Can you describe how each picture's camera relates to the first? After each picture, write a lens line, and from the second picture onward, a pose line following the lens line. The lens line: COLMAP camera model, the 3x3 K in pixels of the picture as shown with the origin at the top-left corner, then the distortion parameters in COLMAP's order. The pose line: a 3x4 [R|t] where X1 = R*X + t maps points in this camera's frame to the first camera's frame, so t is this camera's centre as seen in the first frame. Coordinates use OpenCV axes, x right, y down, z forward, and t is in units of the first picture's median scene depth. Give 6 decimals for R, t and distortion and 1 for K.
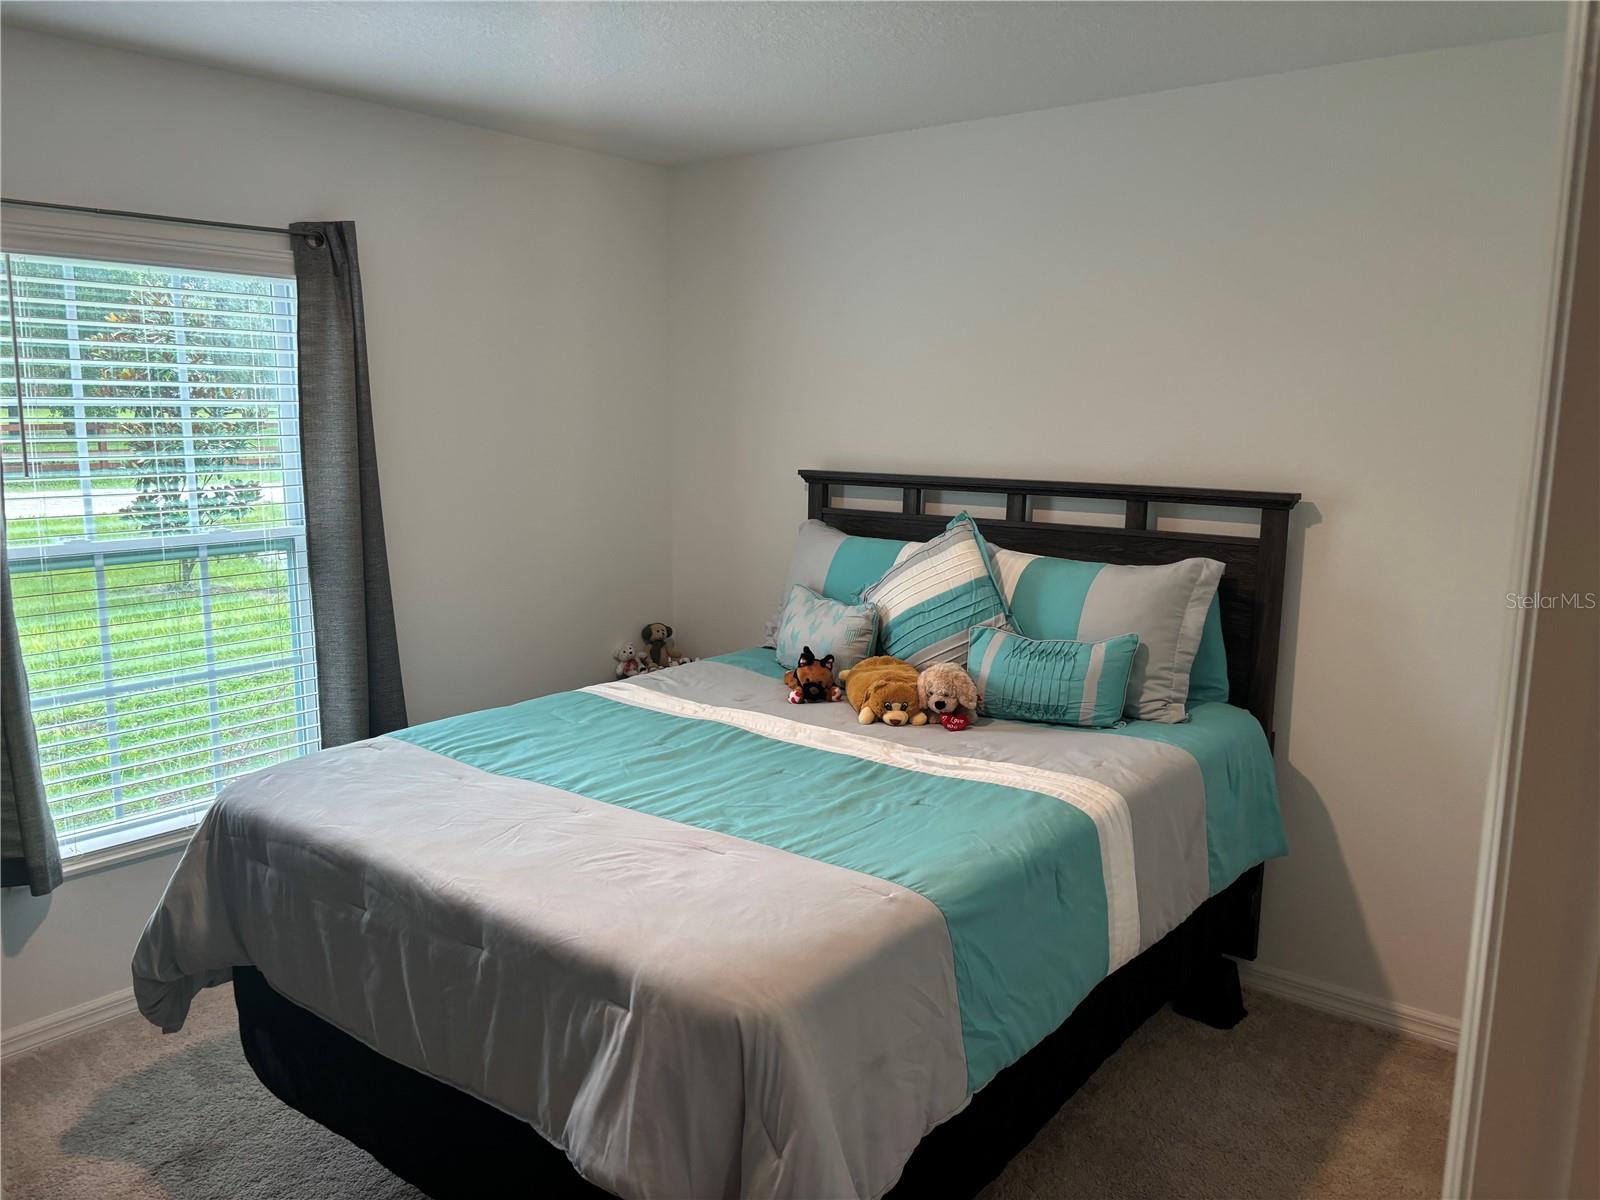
lens RADIAL K [[1220.4, 0, 794.3], [0, 1220.4, 577.6], [0, 0, 1]] dist [0.039078, -0.049501]
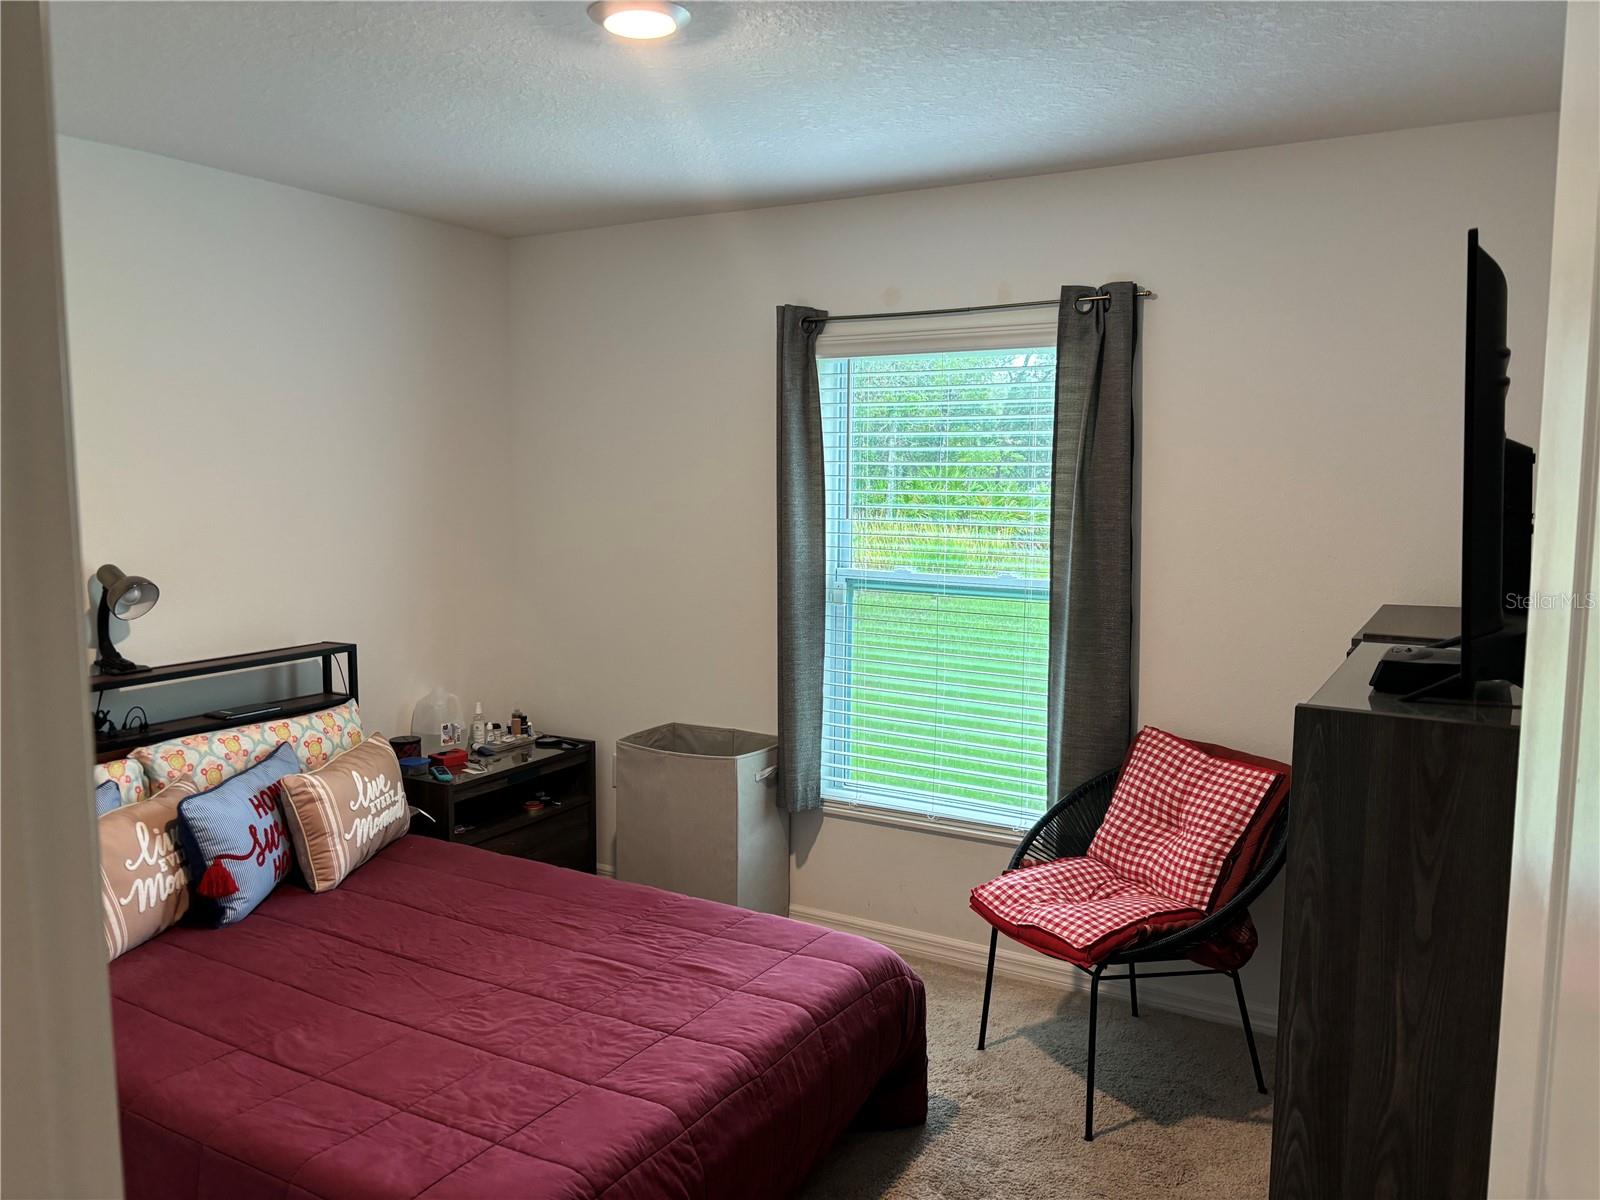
lens RADIAL K [[1220.4, 0, 807.2], [0, 1220.4, 564.8], [0, 0, 1]] dist [0.138013, -0.272034]
pose [[0.145968, 0.076453, -0.986331, 0.622465], [-0.142348, 0.988257, 0.055537, -0.087821], [0.978995, 0.132295, 0.155137, 0.663696]]
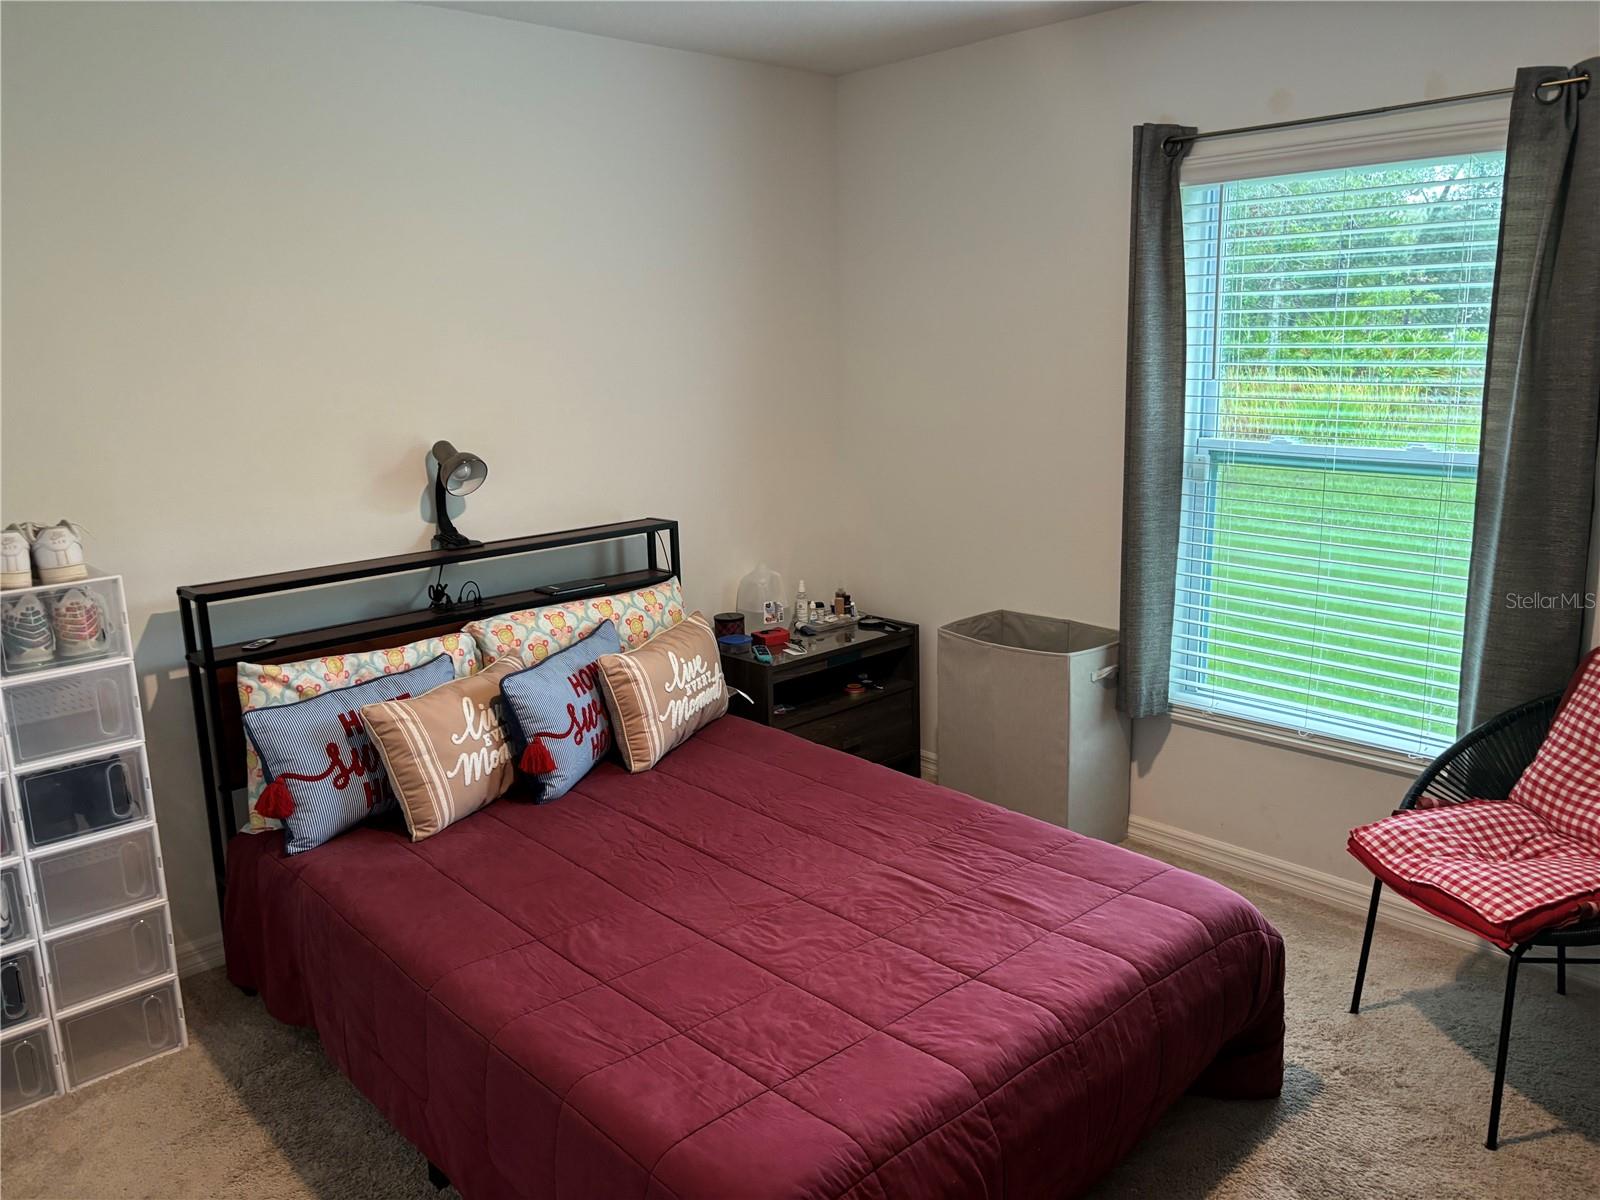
lens RADIAL K [[1220.4, 0, 794.3], [0, 1220.4, 577.6], [0, 0, 1]] dist [0.039078, -0.049501]
pose [[-0.152175, 0.198923, -0.968128, 0.516167], [-0.111819, 0.969782, 0.216839, -0.093860], [0.982008, 0.141253, -0.125333, 0.690926]]
